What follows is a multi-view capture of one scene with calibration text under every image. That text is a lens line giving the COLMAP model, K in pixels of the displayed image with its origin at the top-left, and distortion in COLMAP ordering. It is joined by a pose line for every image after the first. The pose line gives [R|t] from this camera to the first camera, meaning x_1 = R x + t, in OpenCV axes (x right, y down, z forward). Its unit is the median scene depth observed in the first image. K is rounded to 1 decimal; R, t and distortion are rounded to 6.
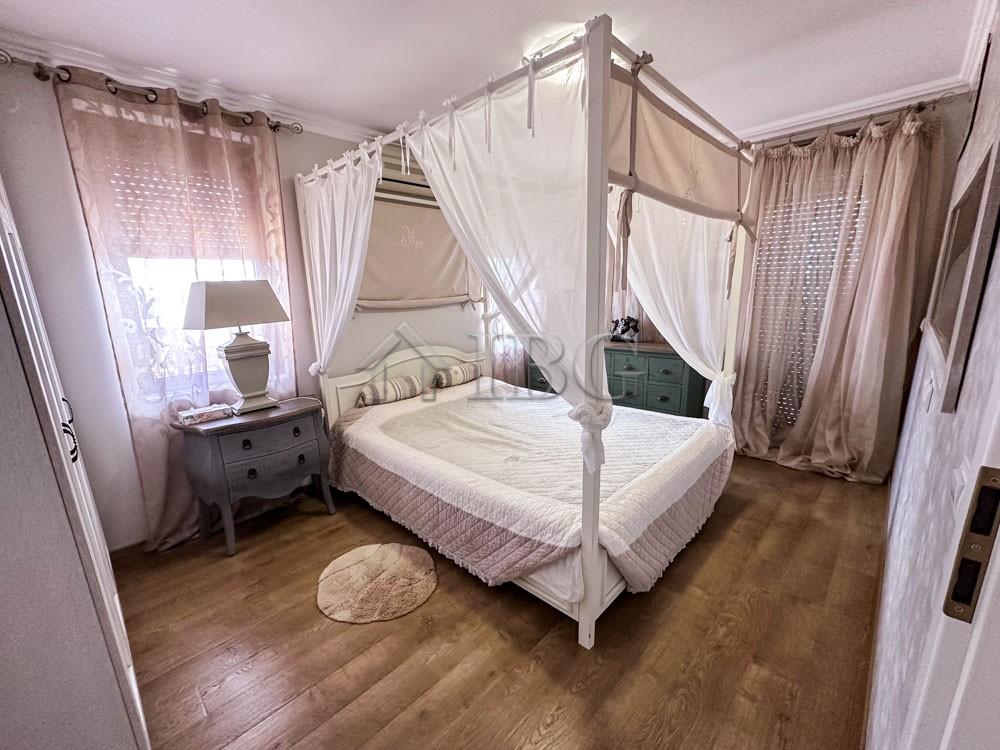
lens RADIAL K [[432.9, 0, 495.5], [0, 432.9, 400.9], [0, 0, 1]] dist [-0.000673, 0.000102]
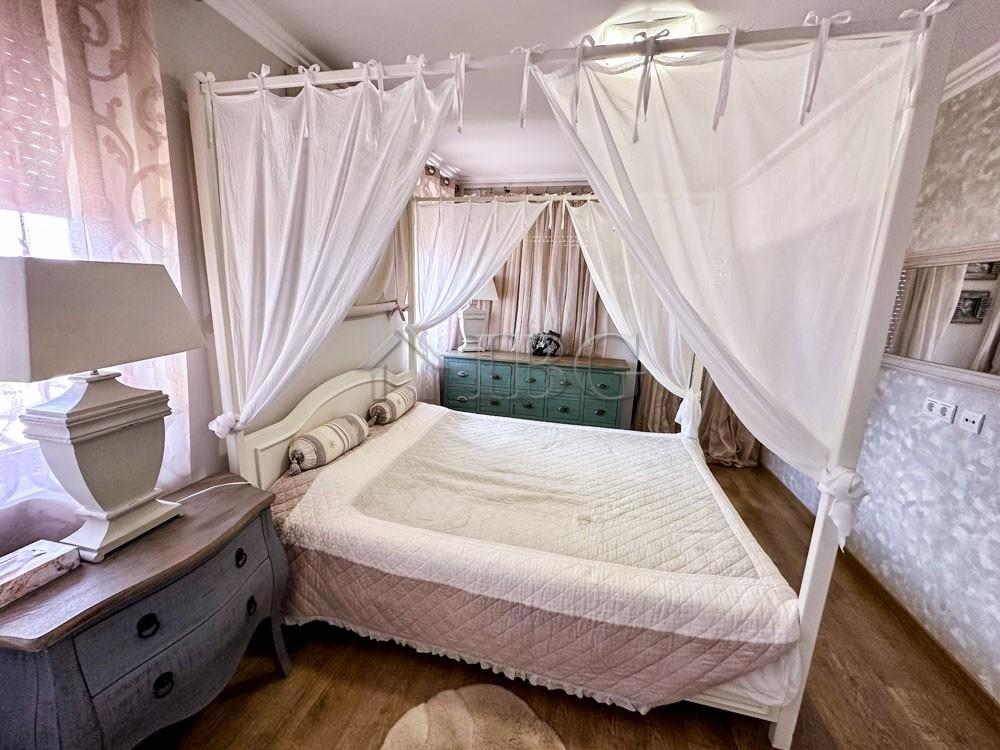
lens RADIAL K [[403.0, 0, 498.6], [0, 403.0, 381.1], [0, 0, 1]] dist [-0.001458, -0.000157]
pose [[0.851204, -0.051178, 0.522333, -0.406877], [0.066862, 0.997699, -0.011205, -0.108052], [-0.520558, 0.044462, 0.852668, 0.383778]]
